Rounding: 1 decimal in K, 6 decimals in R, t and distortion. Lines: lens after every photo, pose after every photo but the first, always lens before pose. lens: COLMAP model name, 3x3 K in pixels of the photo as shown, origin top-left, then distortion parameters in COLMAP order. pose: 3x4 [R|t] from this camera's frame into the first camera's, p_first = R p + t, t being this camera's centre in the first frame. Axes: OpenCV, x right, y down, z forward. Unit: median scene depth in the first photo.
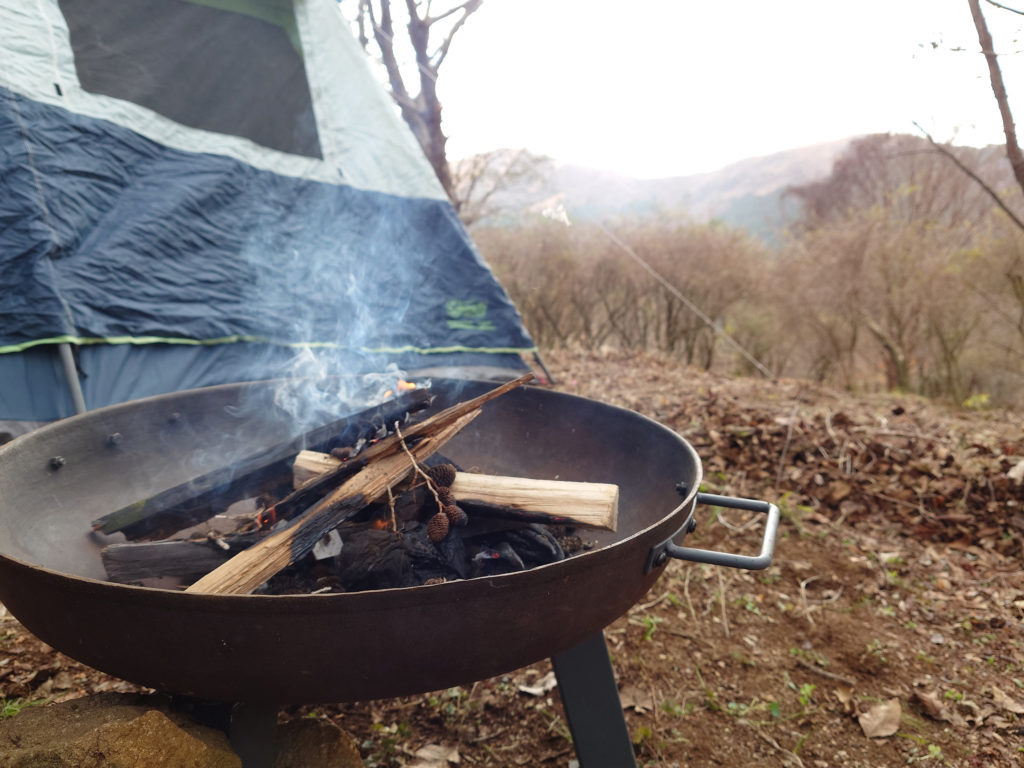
lens RADIAL K [[757.9, 0, 515.4], [0, 757.9, 386.1], [0, 0, 1]] dist [-0.013149, 0.005432]
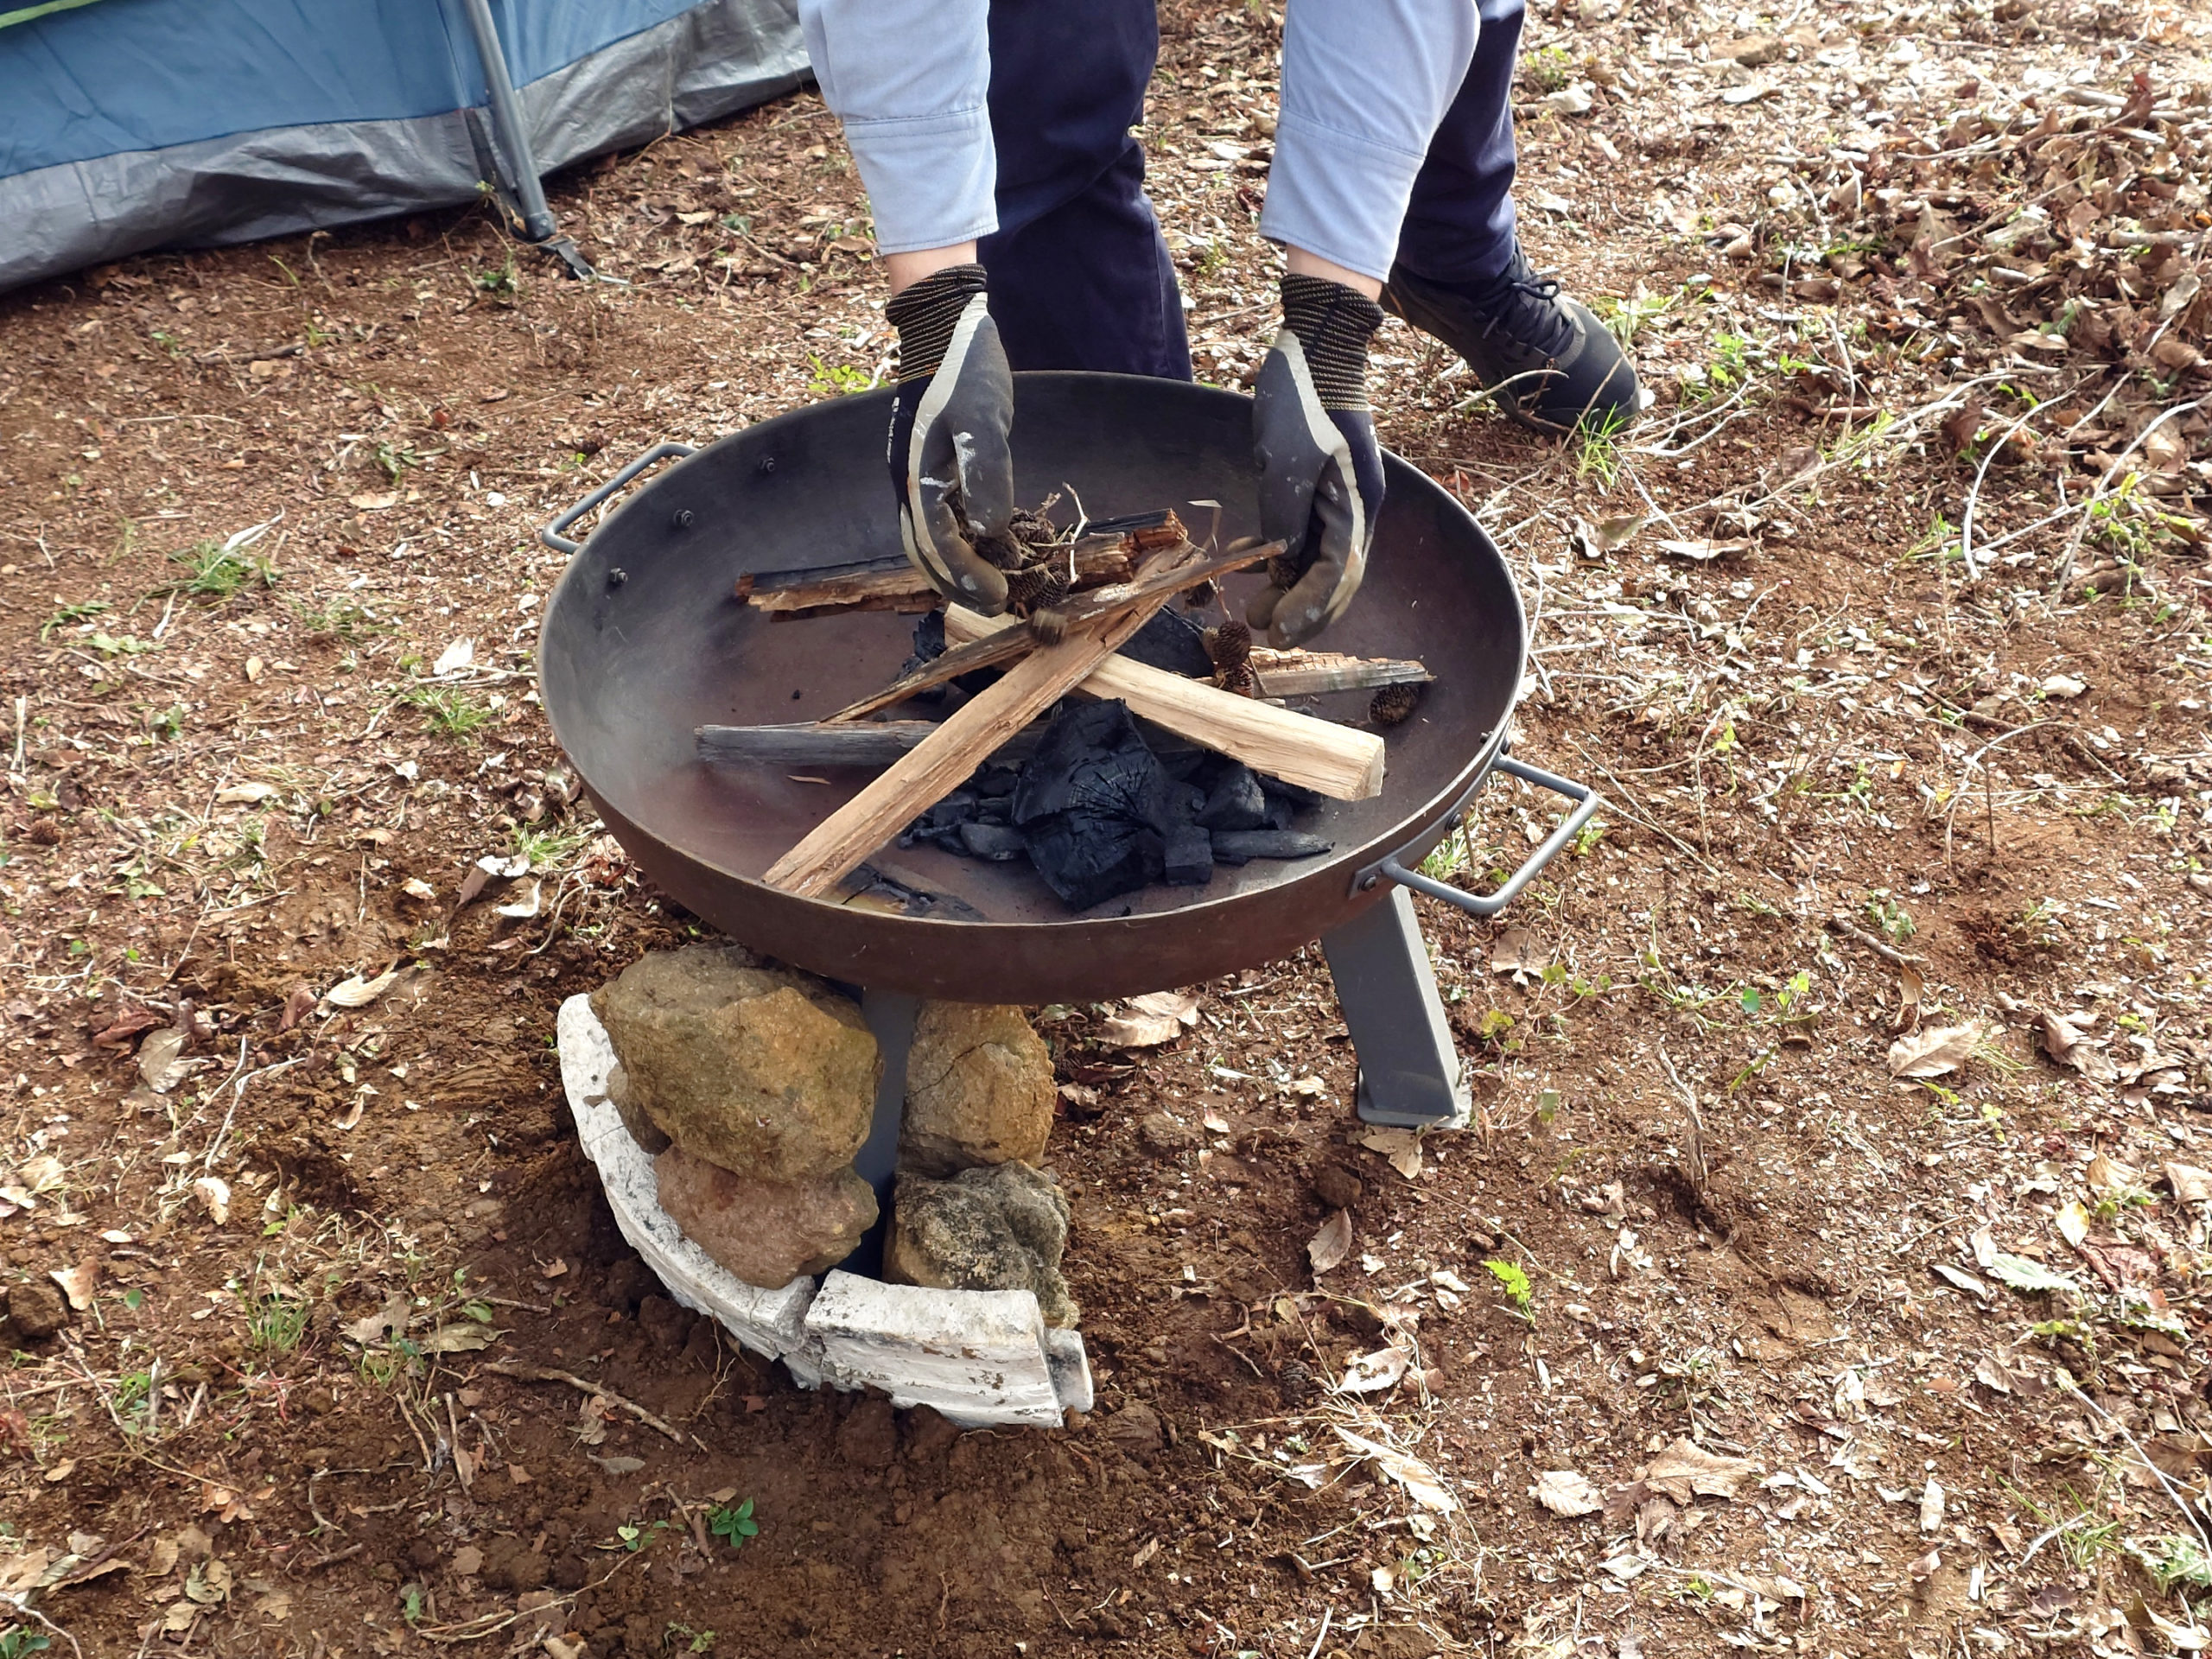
lens RADIAL K [[1637.2, 0, 1113.4], [0, 1637.2, 833.9], [0, 0, 1]] dist [-0.013149, 0.005432]
pose [[0.977918, 0.112930, -0.175849, 0.036845], [-0.040209, 0.927380, 0.371953, -0.074698], [0.205083, -0.356669, 0.911443, -0.101955]]
